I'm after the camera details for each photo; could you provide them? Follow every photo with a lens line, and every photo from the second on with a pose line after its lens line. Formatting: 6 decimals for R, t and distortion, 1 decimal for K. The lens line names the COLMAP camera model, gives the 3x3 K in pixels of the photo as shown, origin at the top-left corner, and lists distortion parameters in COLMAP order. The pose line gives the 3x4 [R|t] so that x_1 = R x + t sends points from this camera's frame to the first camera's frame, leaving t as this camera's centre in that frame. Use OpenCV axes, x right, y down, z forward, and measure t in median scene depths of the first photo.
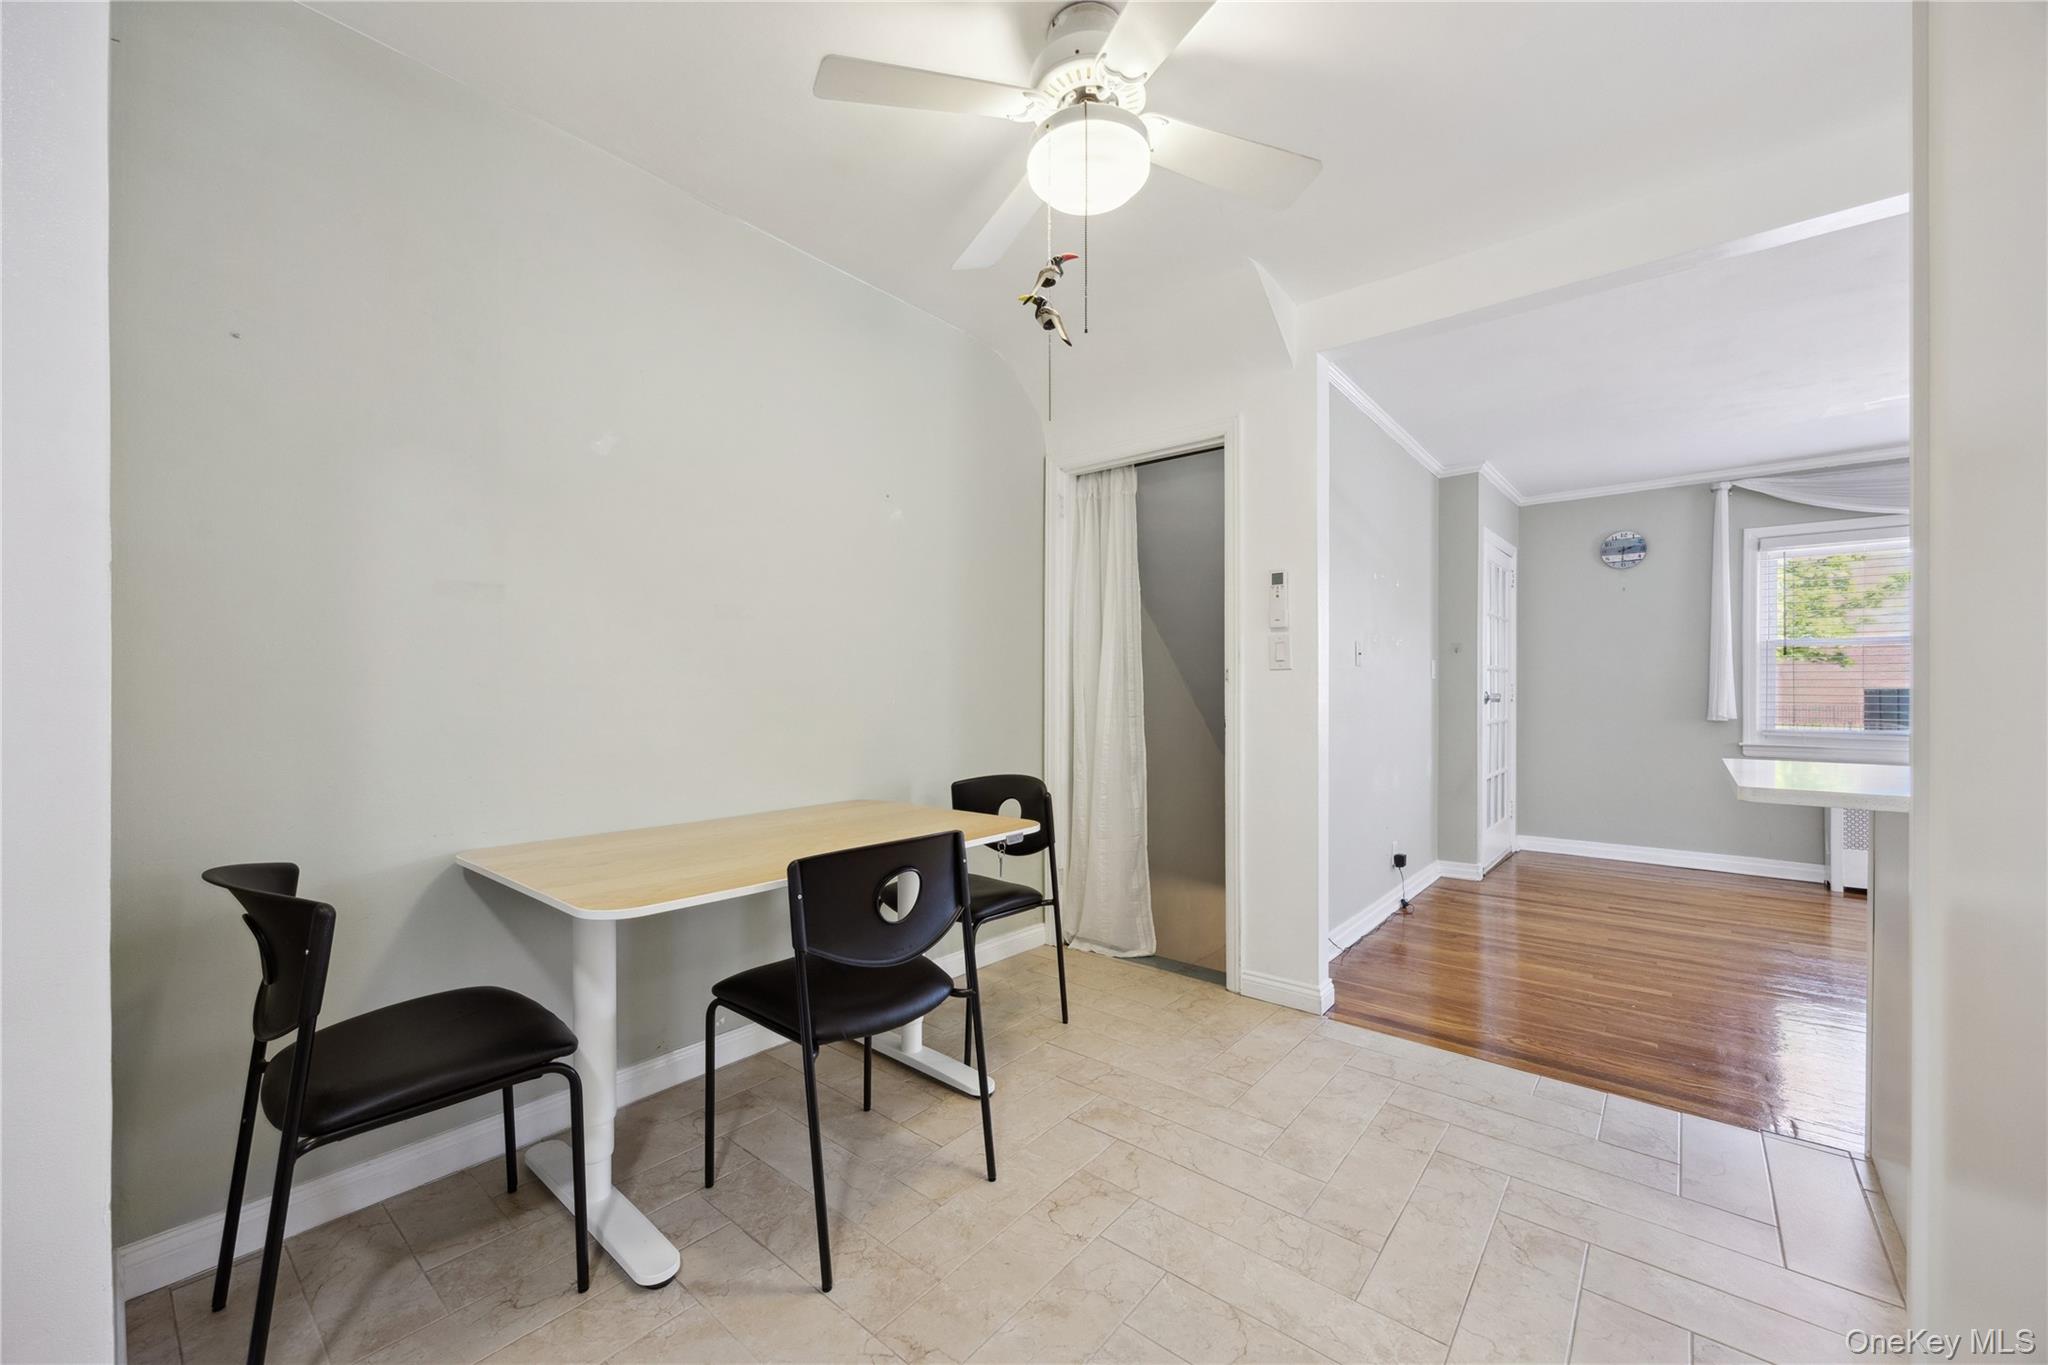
lens RADIAL K [[791.3, 0, 1024.1], [0, 791.3, 694.0], [0, 0, 1]] dist [0.001302, -0.000585]
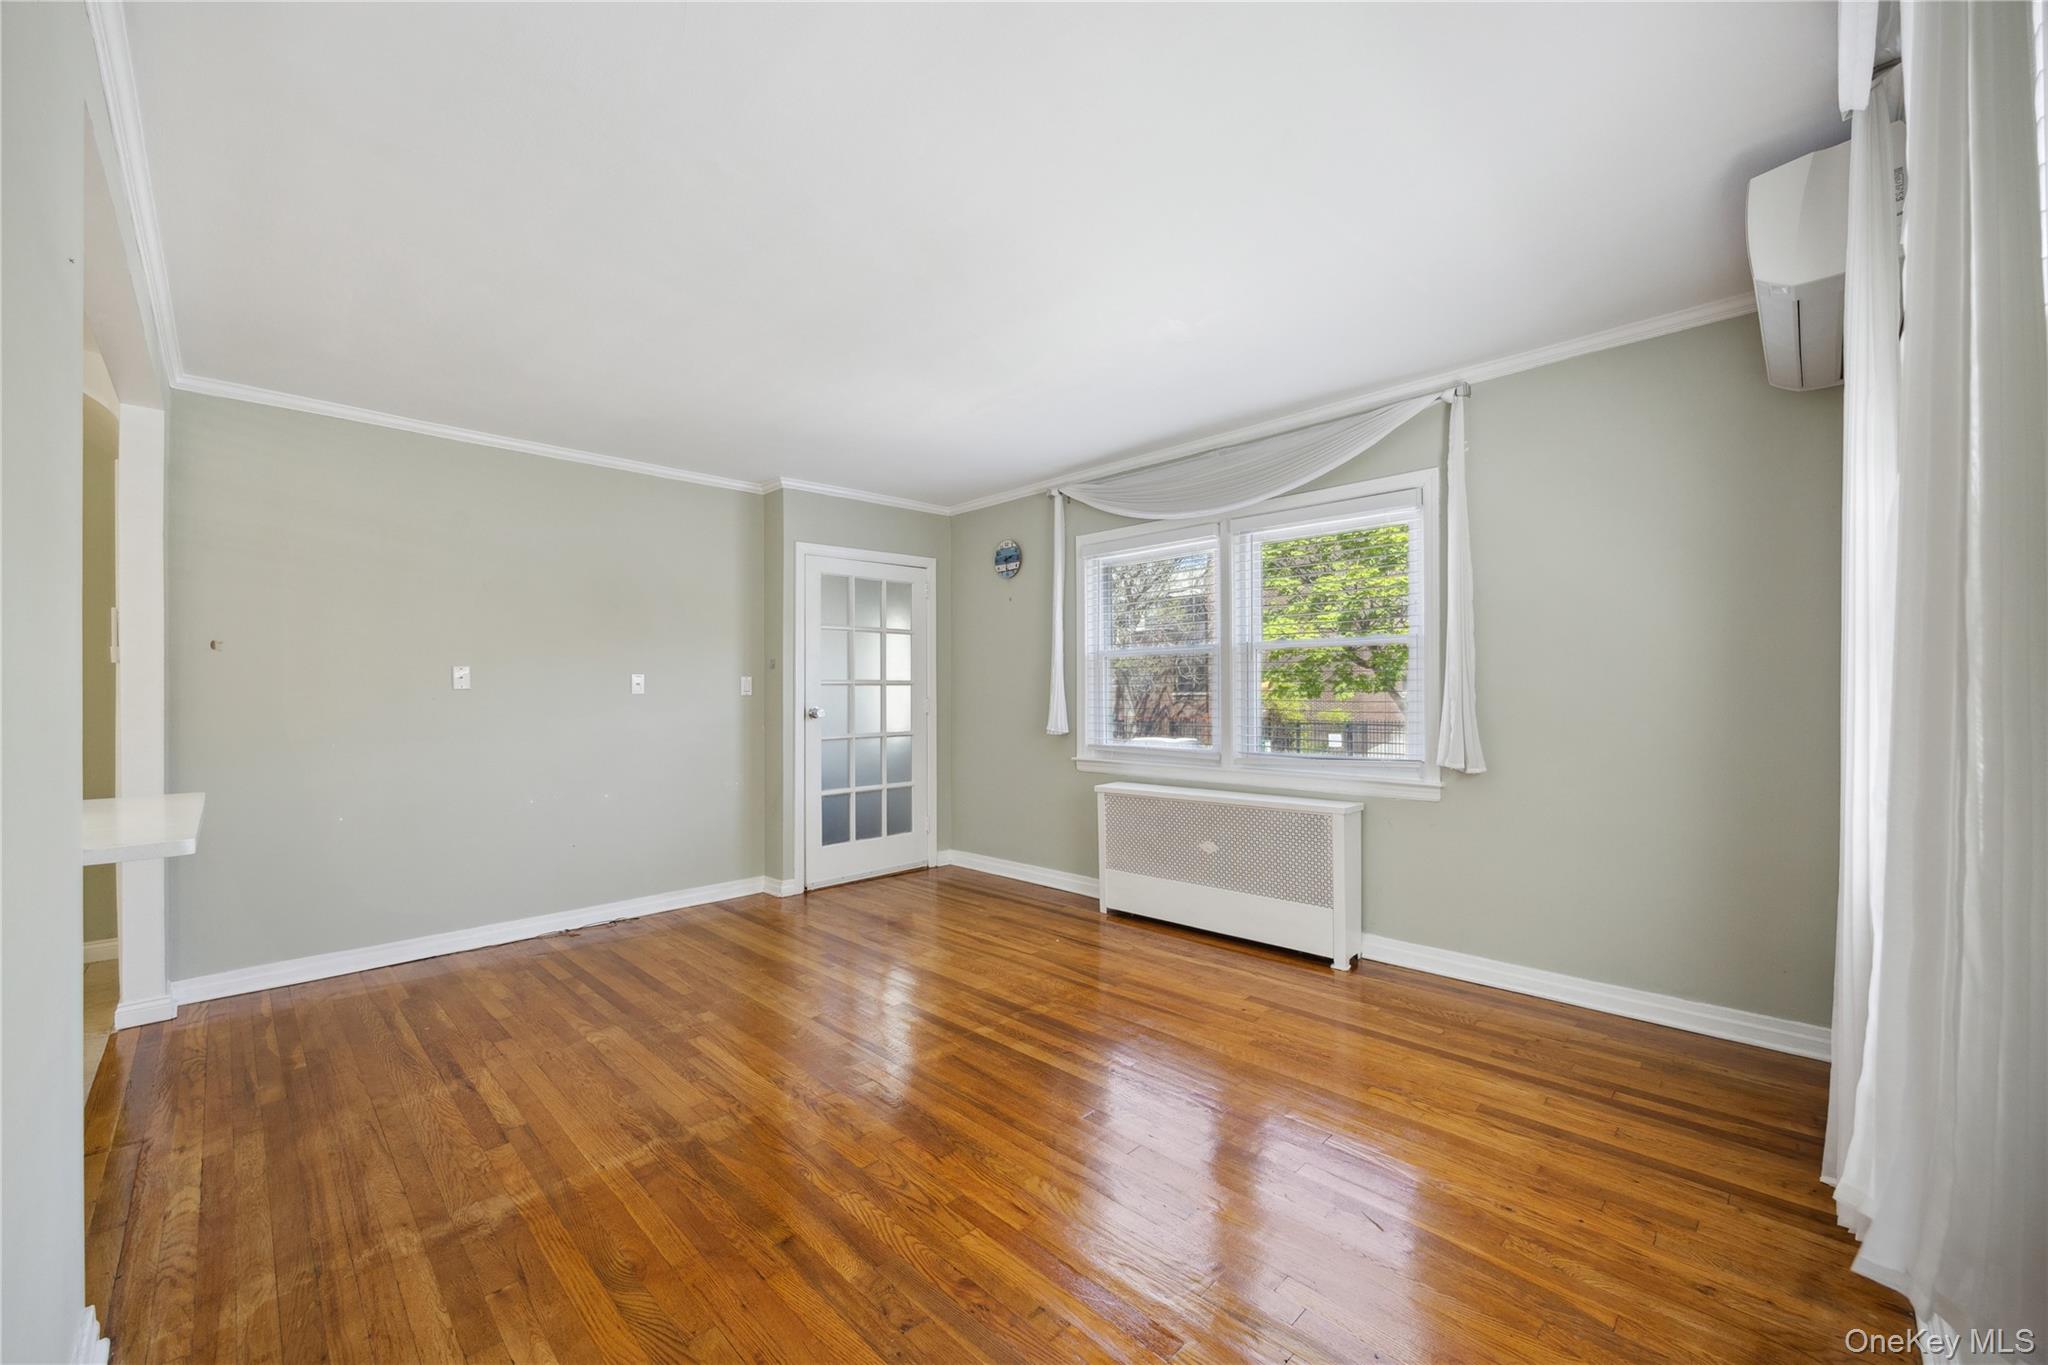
lens RADIAL K [[791.3, 0, 1024.1], [0, 791.3, 694.0], [0, 0, 1]] dist [0.001302, -0.000585]
pose [[0.996588, -0.008674, -0.082081, 0.926487], [0.008811, 0.999960, 0.001316, -0.017772], [0.082066, -0.002034, 0.996625, 0.027763]]
